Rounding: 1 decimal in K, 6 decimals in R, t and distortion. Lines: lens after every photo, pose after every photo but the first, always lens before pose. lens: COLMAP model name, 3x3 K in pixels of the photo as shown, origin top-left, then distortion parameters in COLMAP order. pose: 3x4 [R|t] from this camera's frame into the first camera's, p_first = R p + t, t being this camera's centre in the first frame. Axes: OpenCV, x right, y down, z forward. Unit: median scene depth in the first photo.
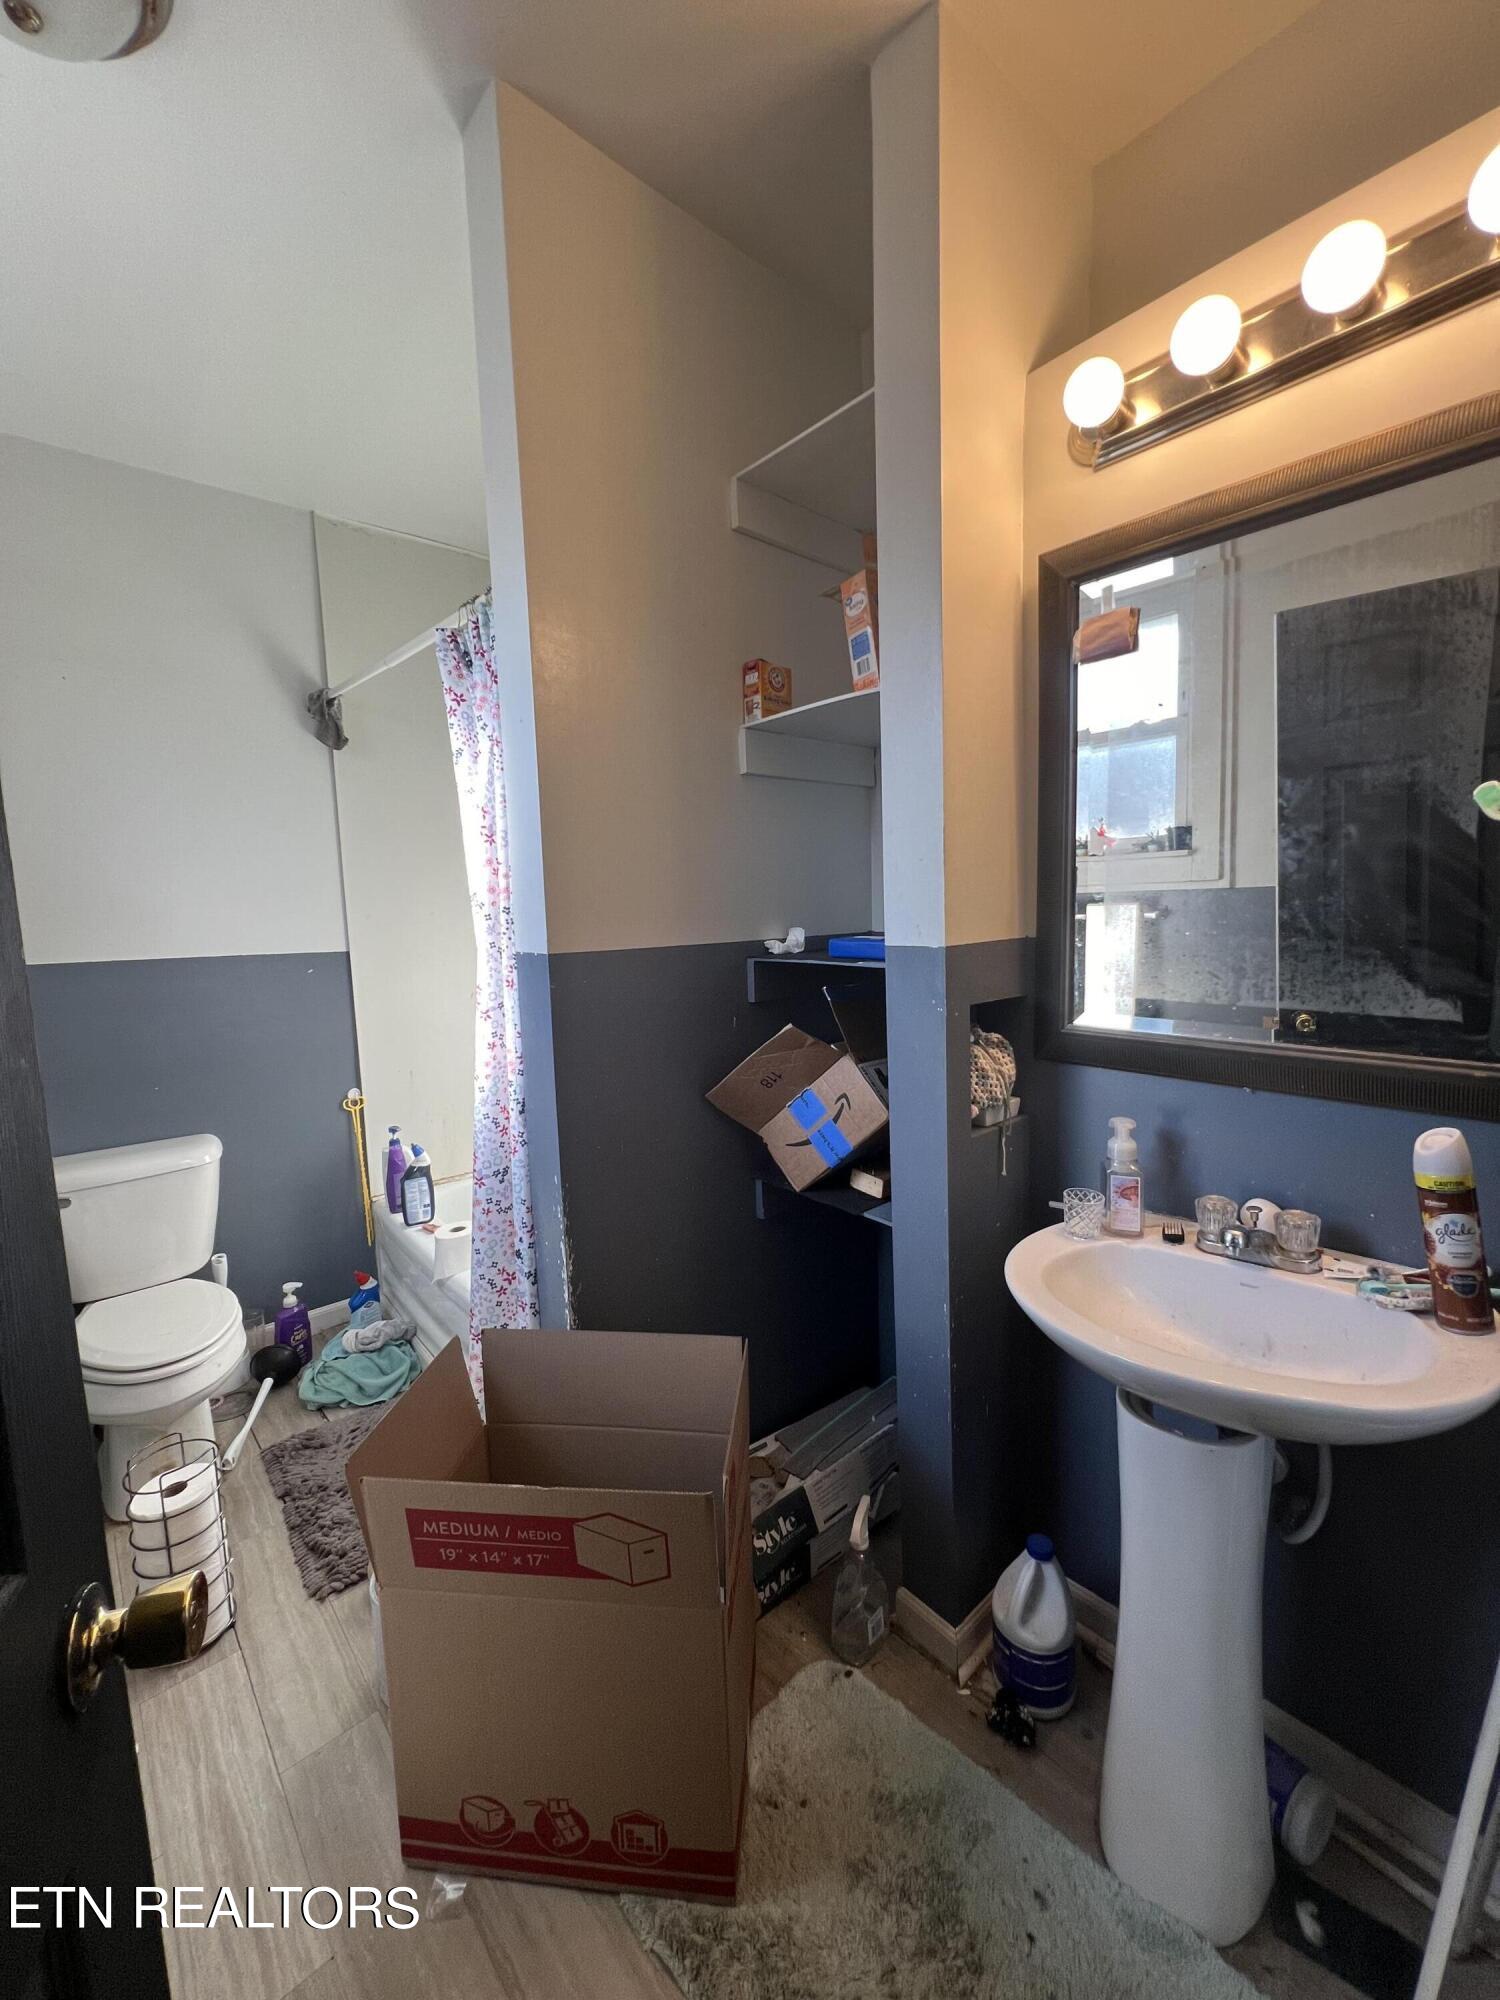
lens RADIAL K [[808.6, 0, 750.7], [0, 808.6, 1000.3], [0, 0, 1]] dist [-0.000269, 0.000172]
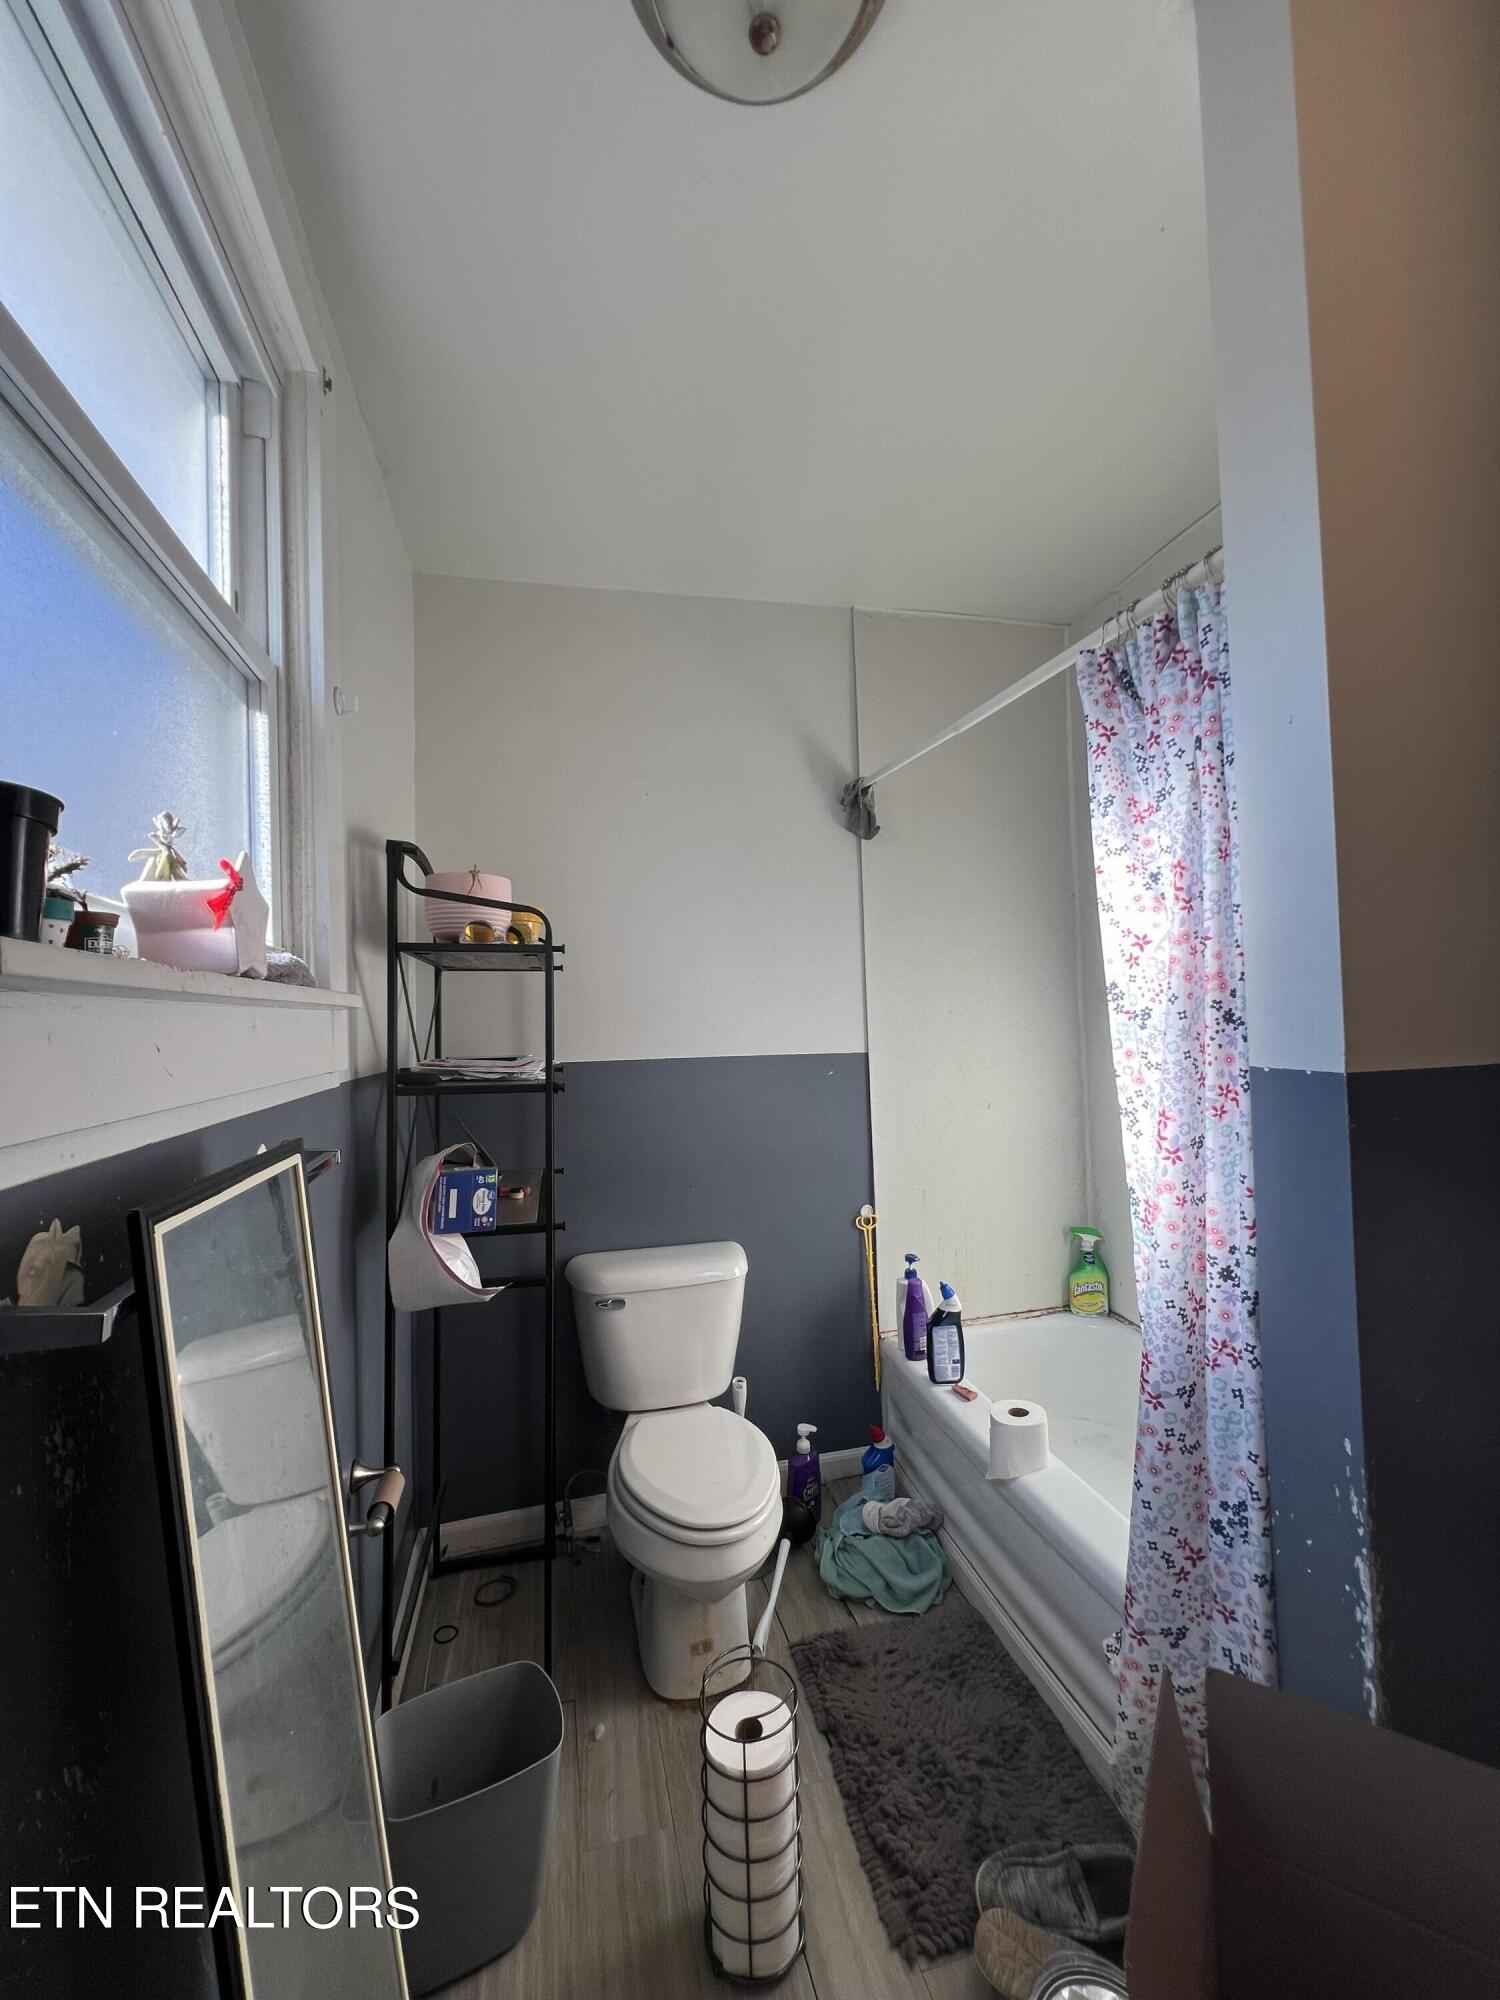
lens RADIAL K [[804.1, 0, 749.3], [0, 804.1, 995.8], [0, 0, 1]] dist [0.000367, 0.000281]
pose [[0.890438, -0.014697, -0.454868, -0.224642], [-0.042372, 0.992460, -0.115013, -0.015326], [0.453128, 0.121686, 0.883101, 0.139376]]
